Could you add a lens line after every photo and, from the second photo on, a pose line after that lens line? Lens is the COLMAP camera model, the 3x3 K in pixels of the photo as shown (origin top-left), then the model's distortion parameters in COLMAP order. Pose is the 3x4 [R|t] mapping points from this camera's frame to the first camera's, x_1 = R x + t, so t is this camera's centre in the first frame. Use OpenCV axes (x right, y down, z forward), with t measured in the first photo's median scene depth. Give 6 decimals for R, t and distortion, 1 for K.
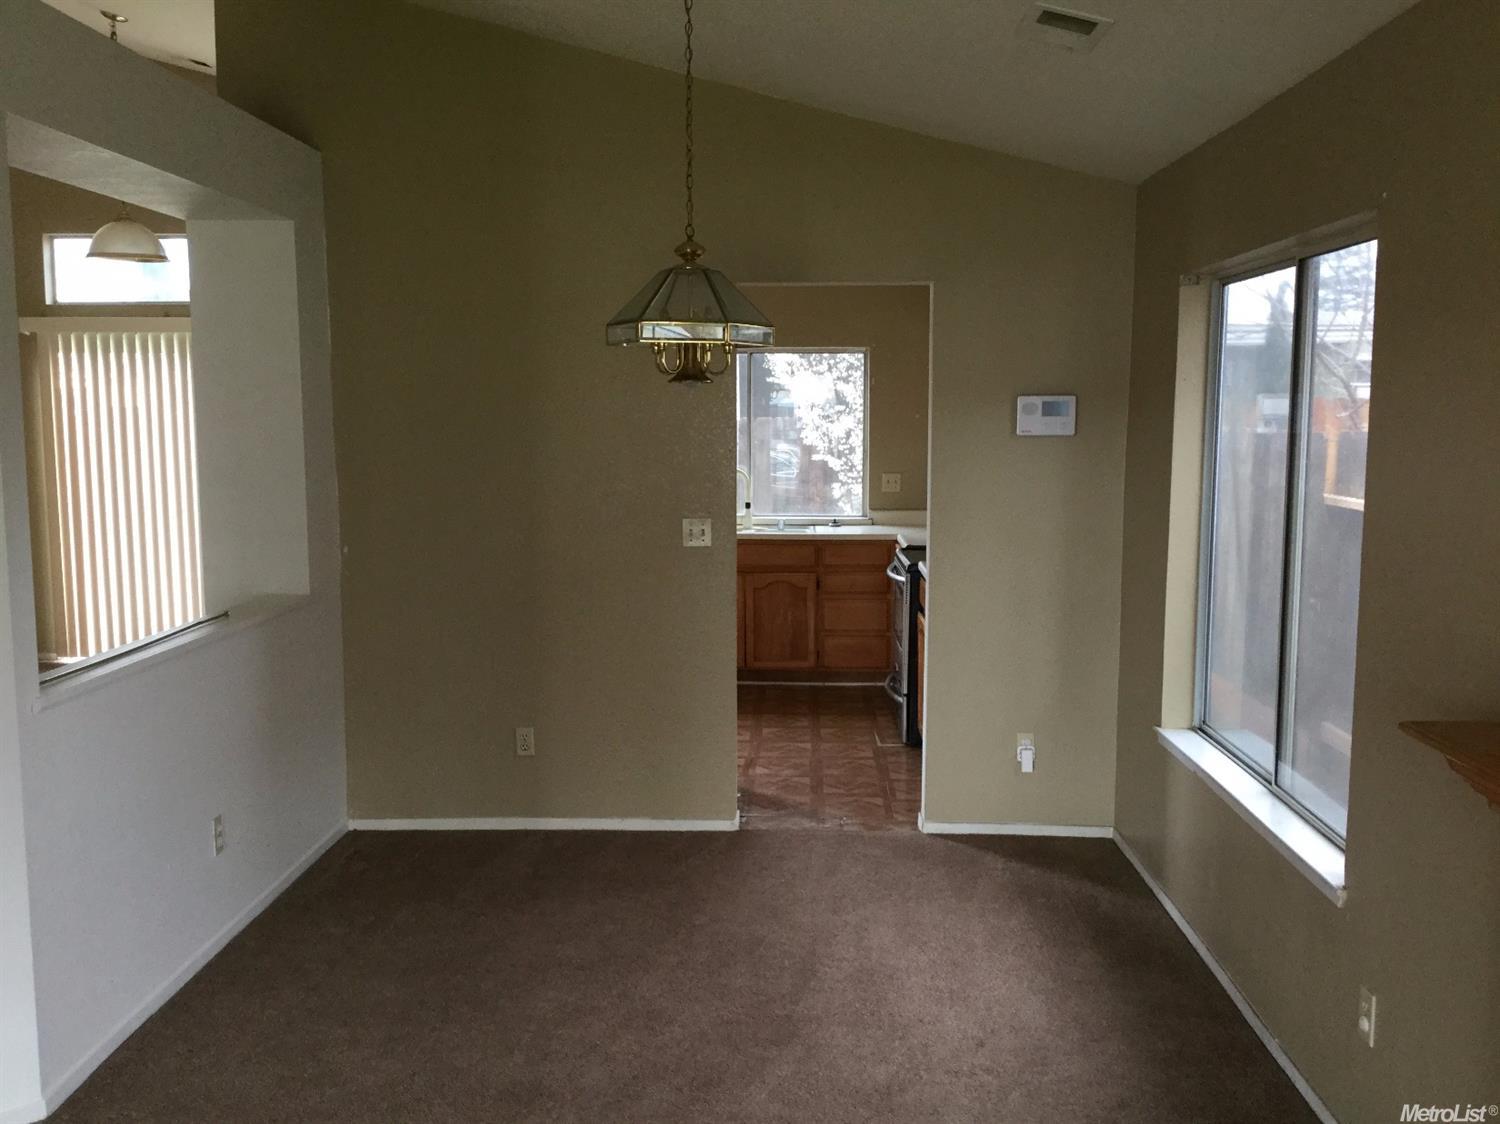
lens RADIAL K [[1373.9, 0, 750.0], [0, 1373.9, 562.0], [0, 0, 1]] dist [0.110711, -0.001127]
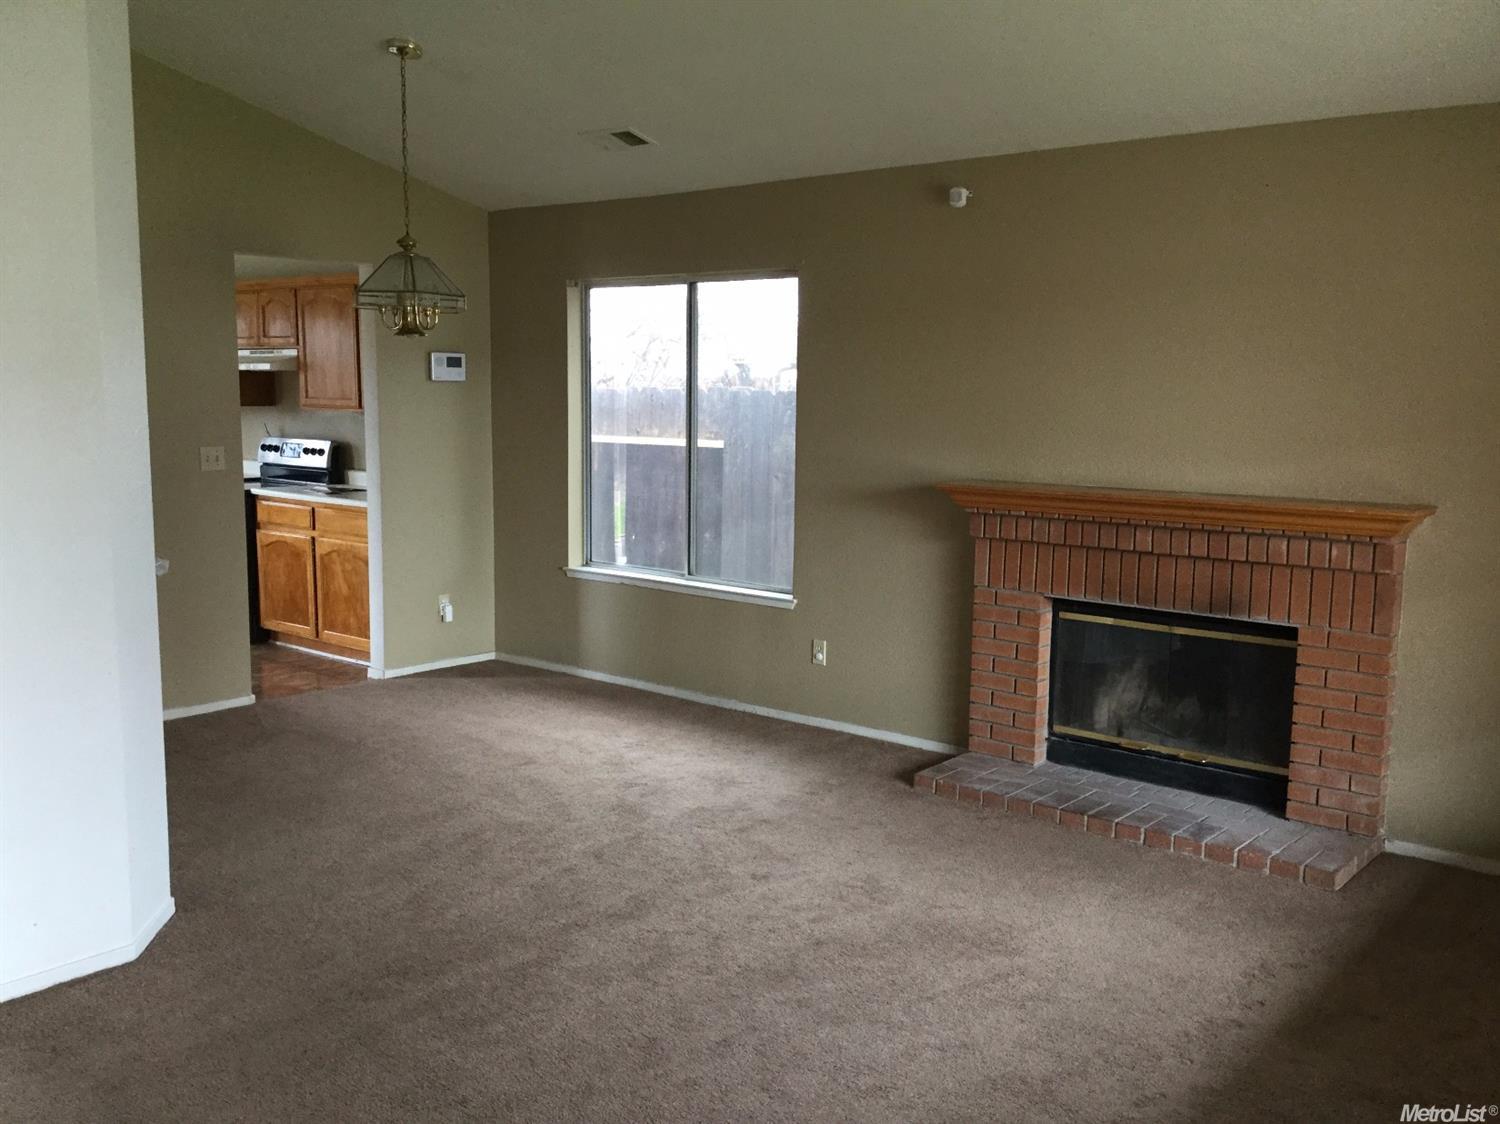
lens RADIAL K [[1373.9, 0, 750.0], [0, 1373.9, 562.0], [0, 0, 1]] dist [0.110711, -0.001127]
pose [[0.622930, -0.093501, 0.776669, -0.713302], [0.075653, 0.995378, 0.059153, 0.032707], [-0.778611, 0.021909, 0.627125, -0.124119]]
